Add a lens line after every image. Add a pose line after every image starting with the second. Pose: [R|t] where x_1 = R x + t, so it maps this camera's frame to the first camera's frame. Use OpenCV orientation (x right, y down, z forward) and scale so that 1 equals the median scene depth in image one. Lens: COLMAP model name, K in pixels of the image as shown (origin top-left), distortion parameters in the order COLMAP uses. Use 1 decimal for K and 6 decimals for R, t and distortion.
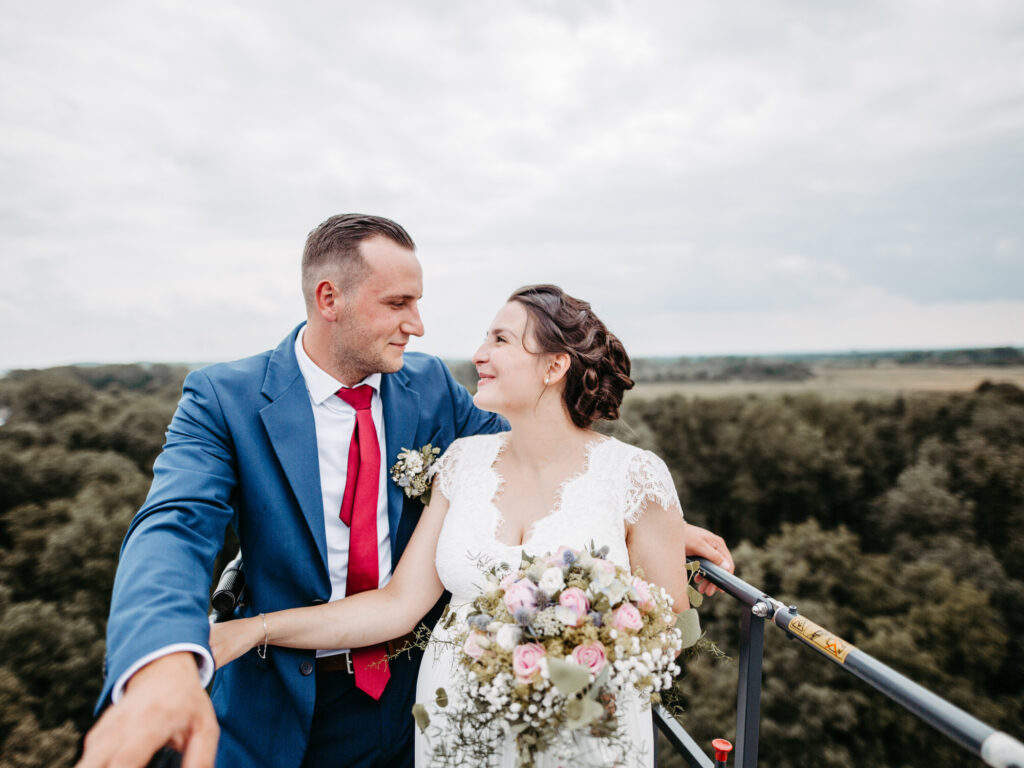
lens RADIAL K [[655.3, 0, 516.6], [0, 655.3, 377.8], [0, 0, 1]] dist [-0.029019, 0.003261]
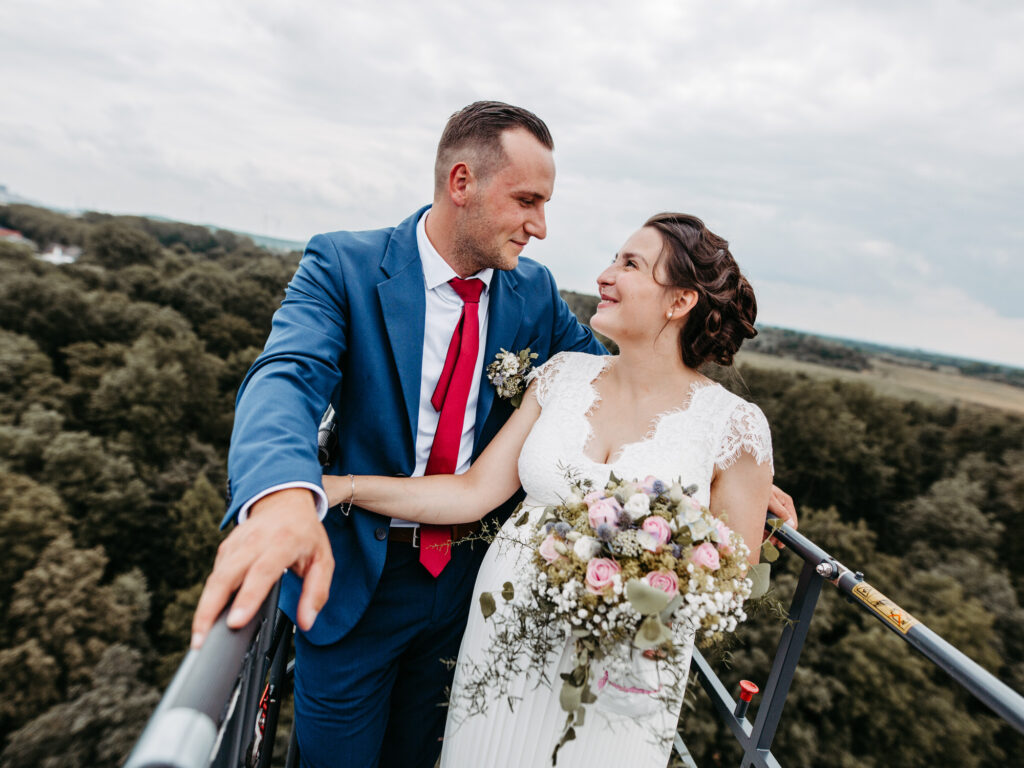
lens RADIAL K [[655.3, 0, 515.8], [0, 655.3, 380.9], [0, 0, 1]] dist [-0.029019, 0.003261]
pose [[0.979157, 0.195162, -0.056241, -0.094206], [-0.187466, 0.974978, 0.119478, 0.035209], [0.078151, -0.106444, 0.991243, 0.007876]]
